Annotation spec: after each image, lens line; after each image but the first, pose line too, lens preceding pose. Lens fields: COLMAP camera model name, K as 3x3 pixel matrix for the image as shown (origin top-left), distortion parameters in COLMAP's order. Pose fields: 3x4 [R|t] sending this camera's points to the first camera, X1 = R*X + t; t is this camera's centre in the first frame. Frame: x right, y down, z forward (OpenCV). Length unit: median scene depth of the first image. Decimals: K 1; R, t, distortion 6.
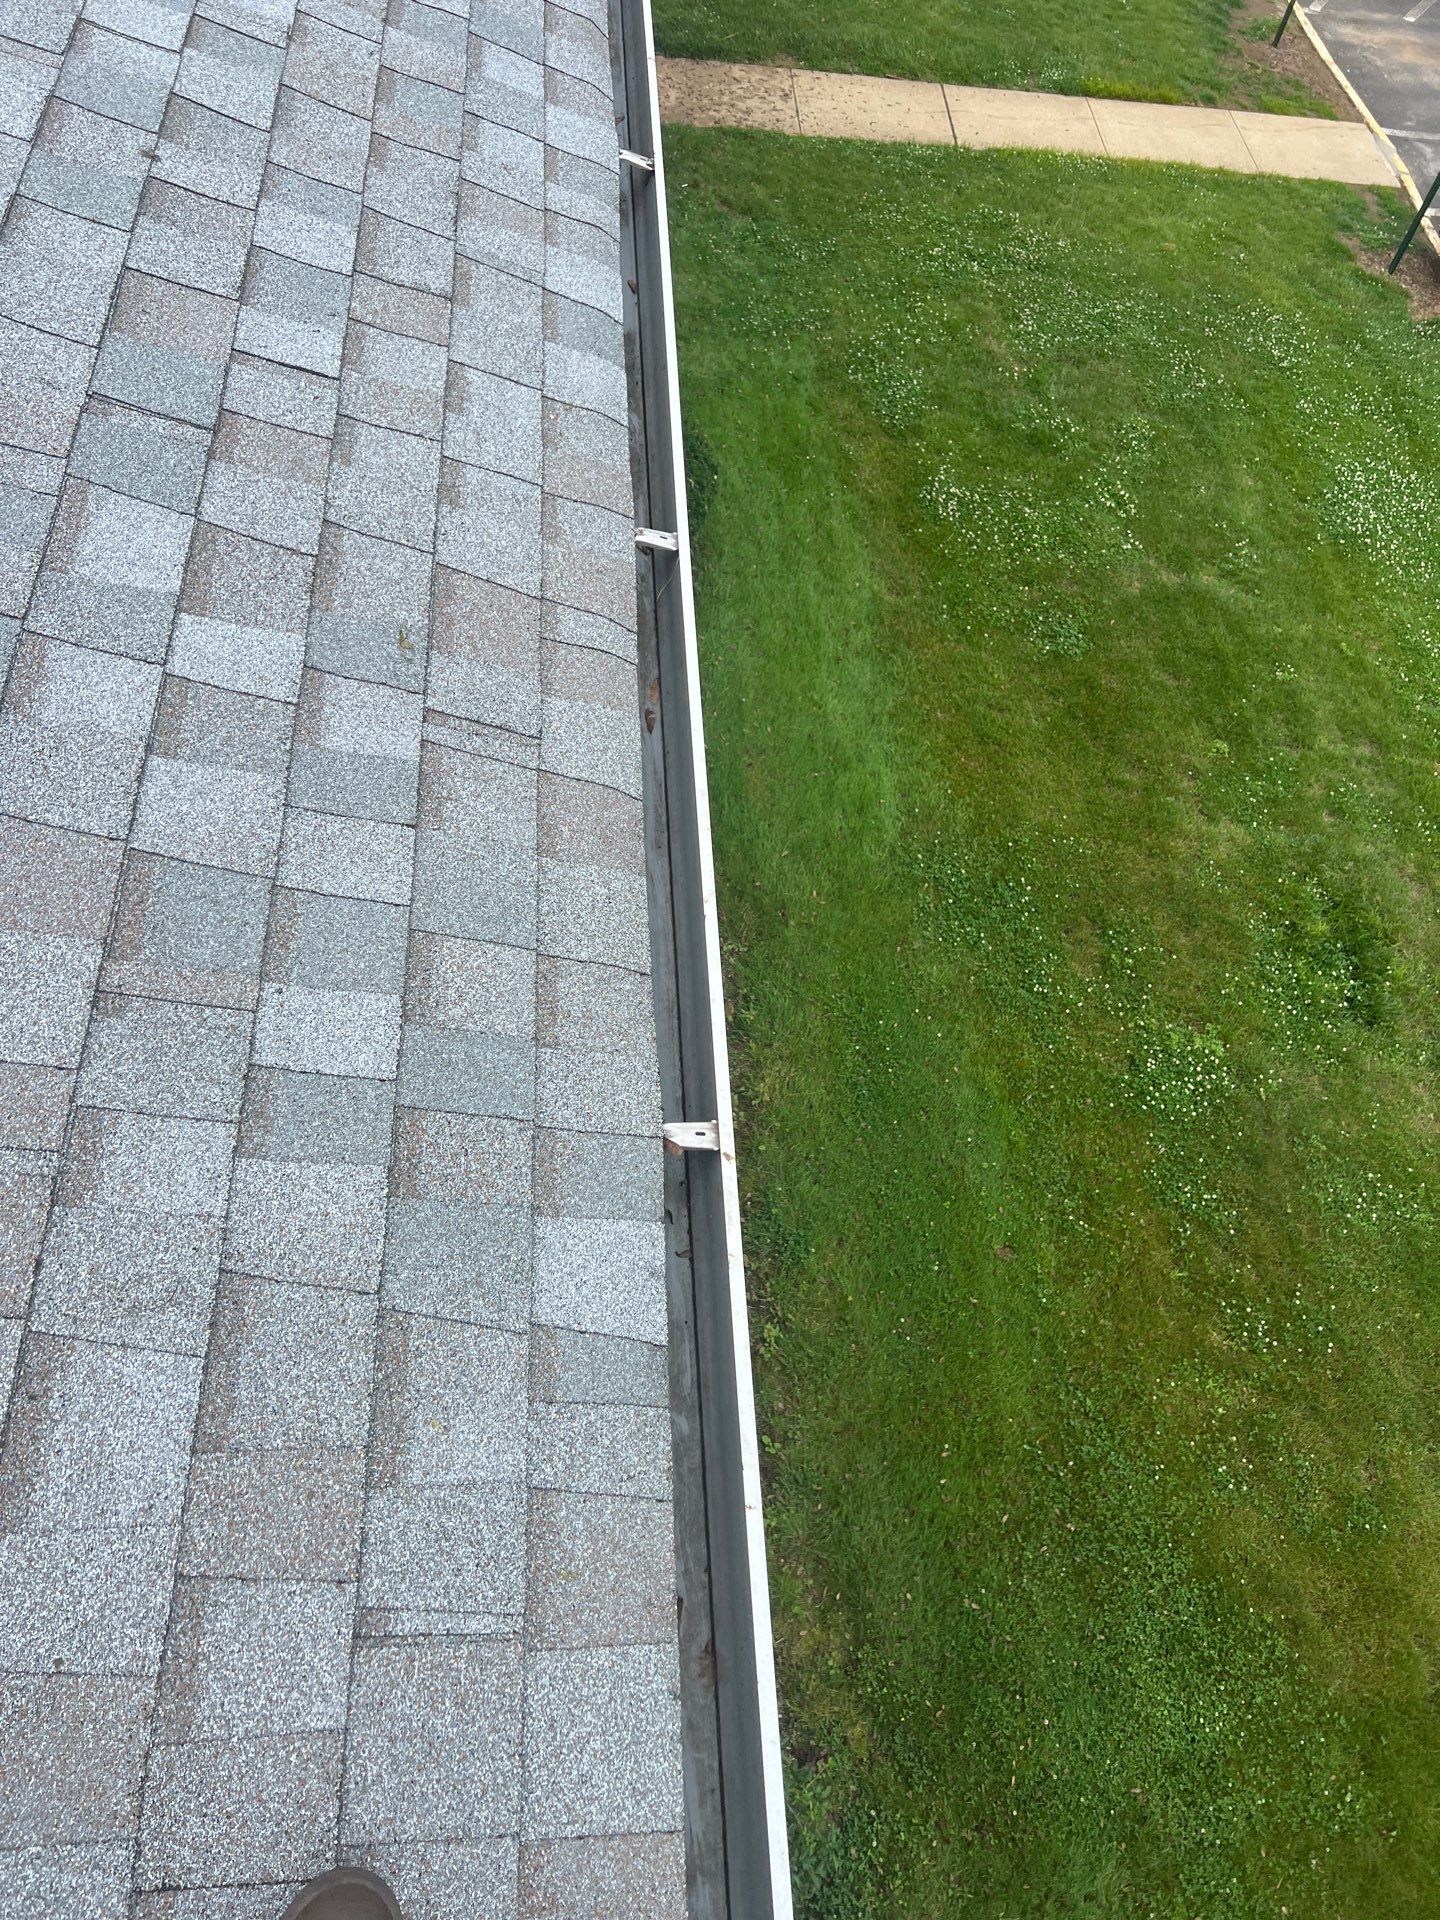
lens RADIAL K [[1544.7, 0, 726.1], [0, 1544.7, 930.5], [0, 0, 1]] dist [0.064671, -0.080415]
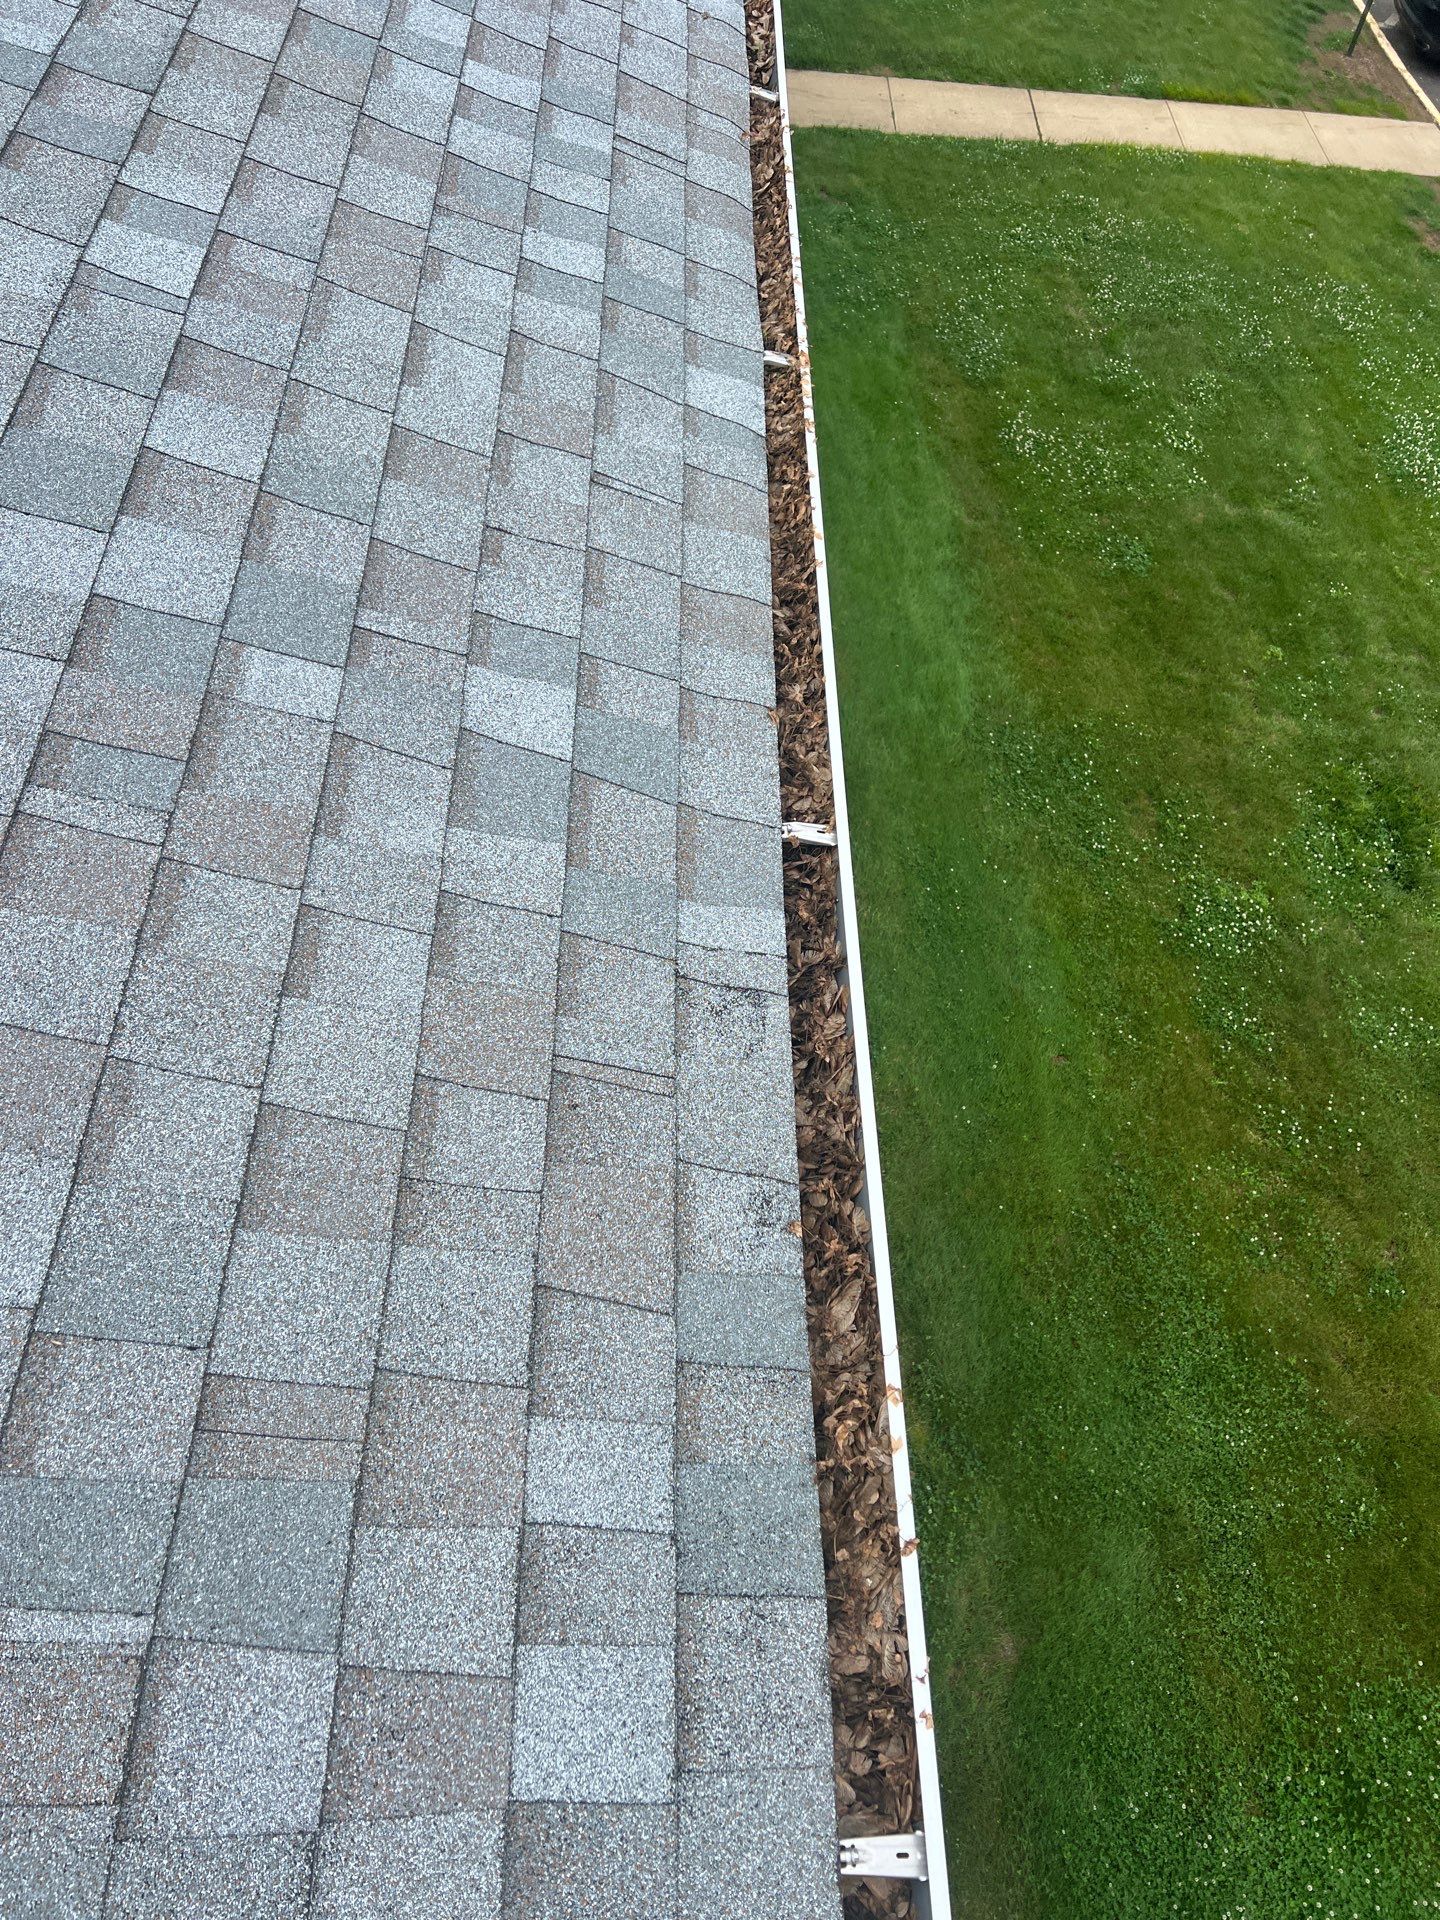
lens RADIAL K [[1554.7, 0, 720.0], [0, 1554.7, 960.0], [0, 0, 1]] dist [0.065381, -0.078026]
pose [[0.997949, 0.015859, -0.062011, 0.004778], [-0.018012, 0.999248, -0.034322, 0.158563], [0.061421, 0.035369, 0.997485, -0.115490]]
